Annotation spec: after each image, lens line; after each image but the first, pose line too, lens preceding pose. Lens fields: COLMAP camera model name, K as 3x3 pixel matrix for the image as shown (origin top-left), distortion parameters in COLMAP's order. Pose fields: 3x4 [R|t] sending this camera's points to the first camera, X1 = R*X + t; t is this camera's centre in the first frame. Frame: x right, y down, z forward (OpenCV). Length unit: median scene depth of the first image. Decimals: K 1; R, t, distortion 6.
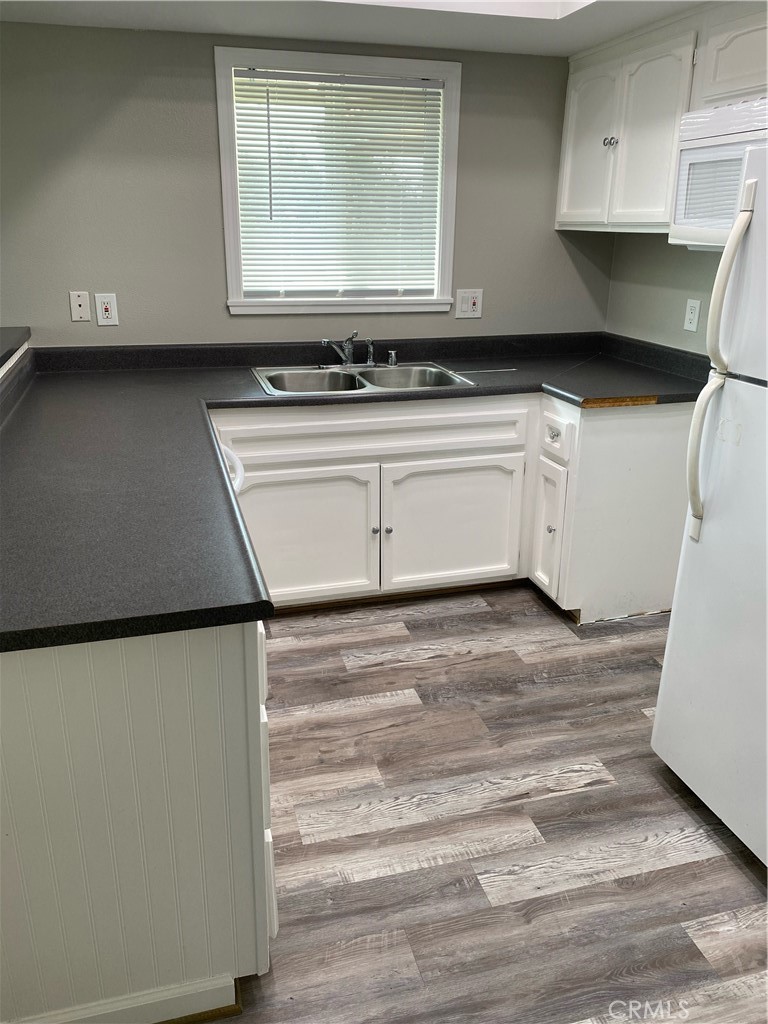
lens RADIAL K [[805.8, 0, 385.4], [0, 805.8, 504.7], [0, 0, 1]] dist [0.000470, 0.013543]
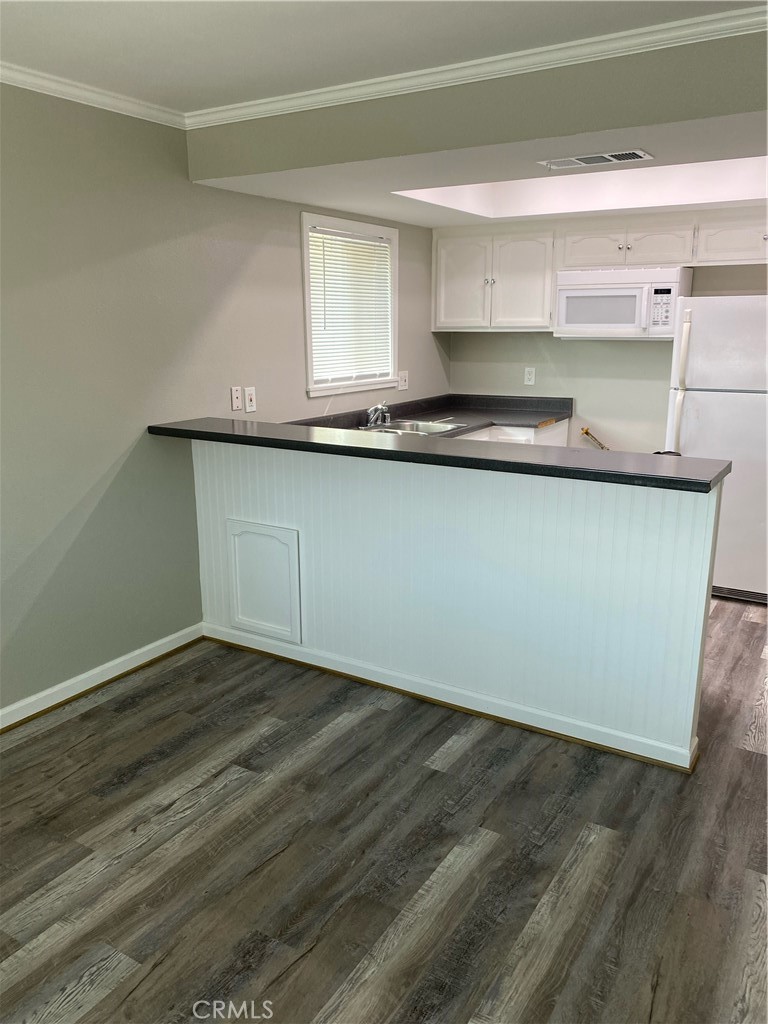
lens RADIAL K [[805.8, 0, 365.9], [0, 805.8, 537.2], [0, 0, 1]] dist [0.000470, 0.013543]
pose [[0.728175, -0.190447, 0.658400, -1.081920], [0.241478, 0.970311, 0.013600, -0.002157], [-0.641443, 0.149086, 0.752545, -0.051956]]
